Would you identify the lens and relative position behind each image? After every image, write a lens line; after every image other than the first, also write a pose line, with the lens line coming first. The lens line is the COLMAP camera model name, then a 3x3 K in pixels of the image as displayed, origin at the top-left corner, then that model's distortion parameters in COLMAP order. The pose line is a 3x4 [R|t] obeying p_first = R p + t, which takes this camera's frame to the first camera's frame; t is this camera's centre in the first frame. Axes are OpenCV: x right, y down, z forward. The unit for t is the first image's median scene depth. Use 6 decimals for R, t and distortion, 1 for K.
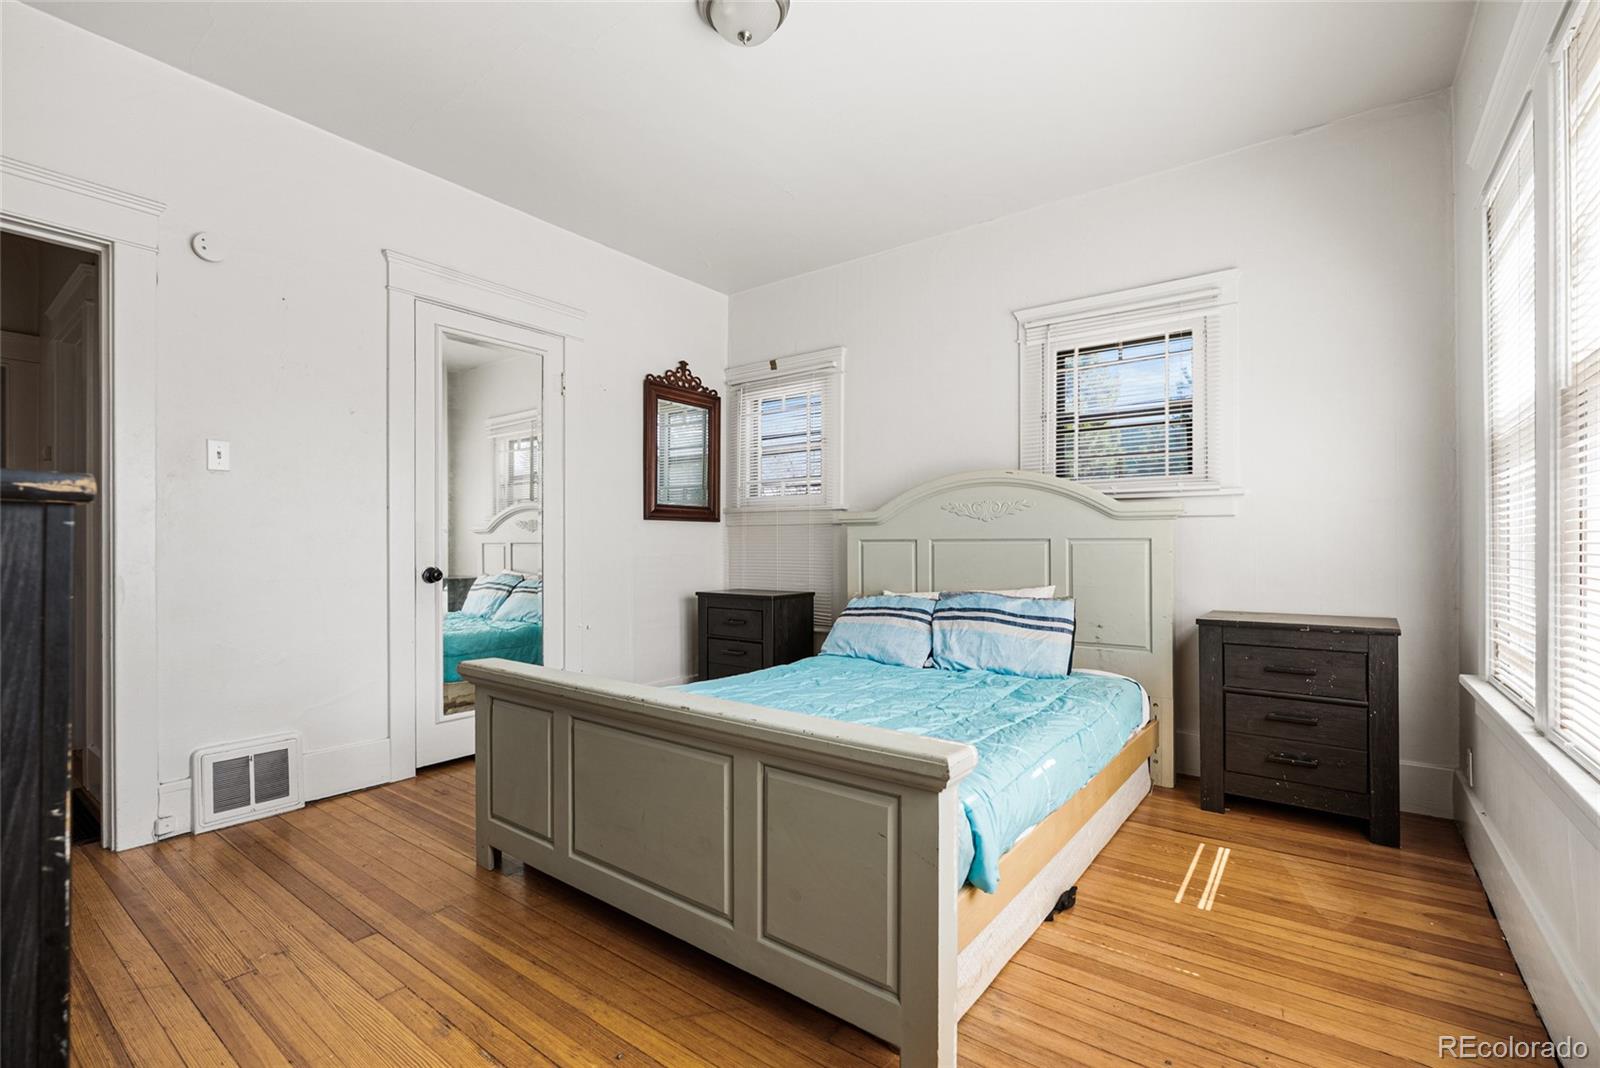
lens RADIAL K [[711.3, 0, 807.1], [0, 711.3, 549.8], [0, 0, 1]] dist [-0.005095, 0.000704]
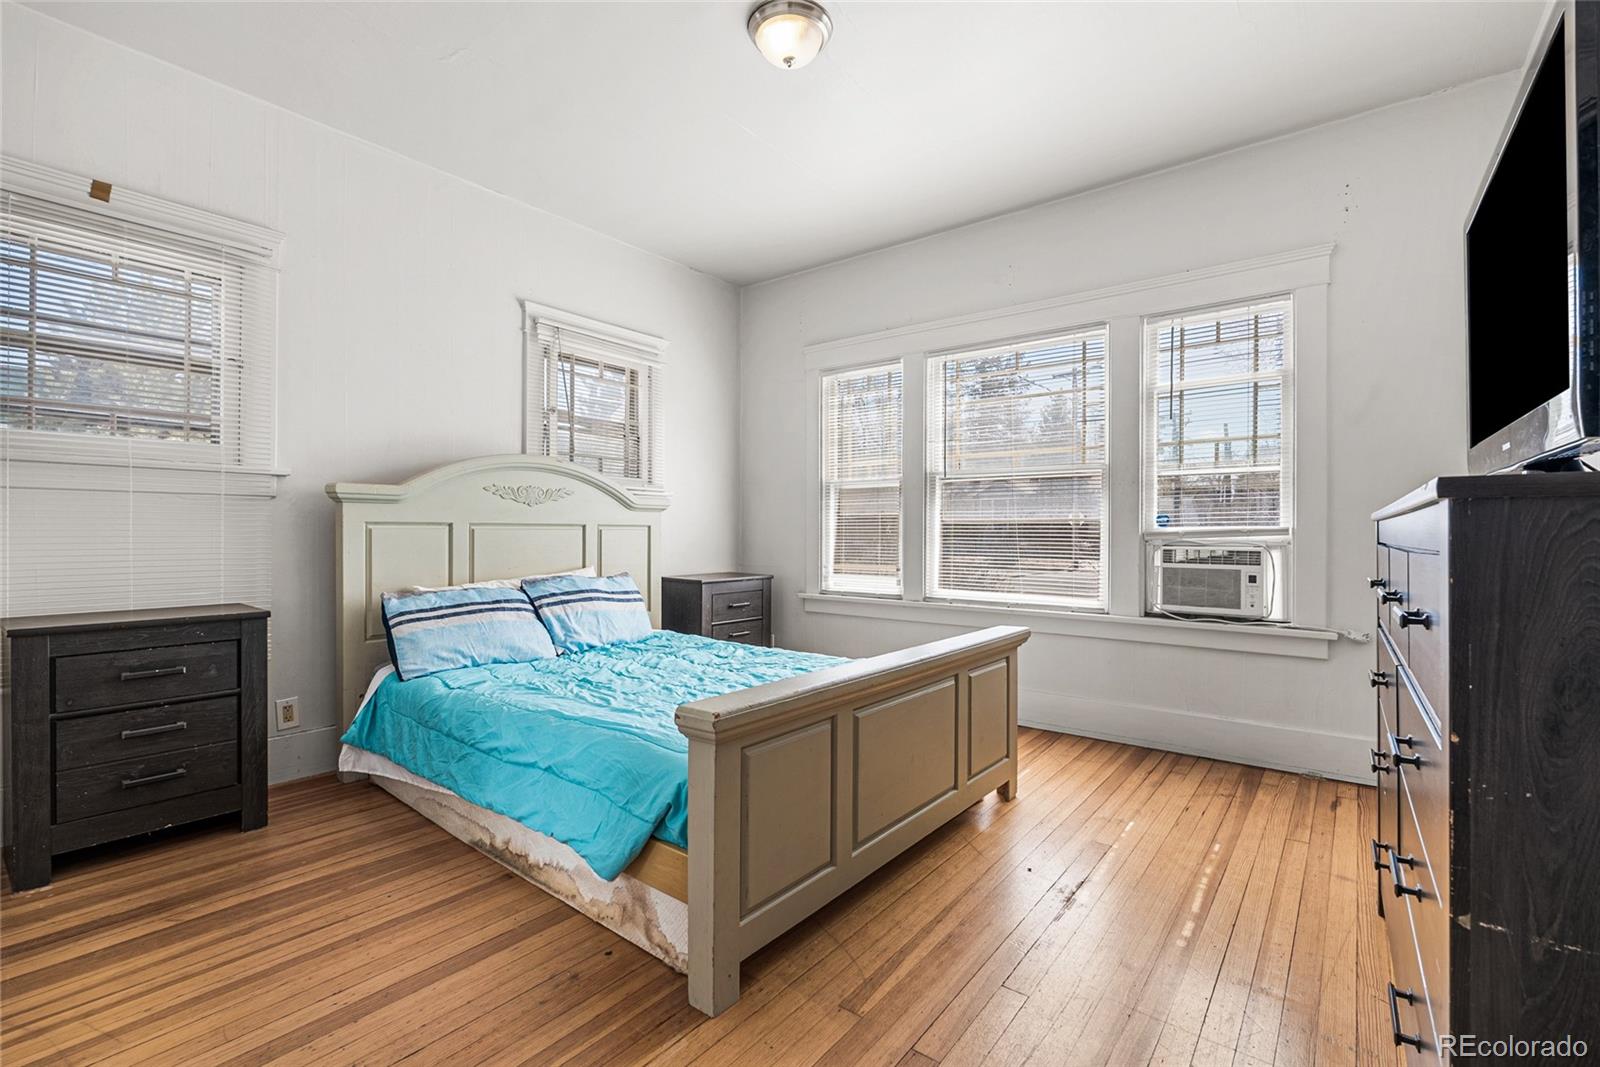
lens RADIAL K [[711.3, 0, 806.3], [0, 711.3, 528.7], [0, 0, 1]] dist [-0.005095, 0.000704]
pose [[0.020789, 0.009893, 0.999735, -0.620856], [0.007944, 0.999918, -0.010060, 0.004151], [-0.999752, 0.008151, 0.020709, 0.503612]]
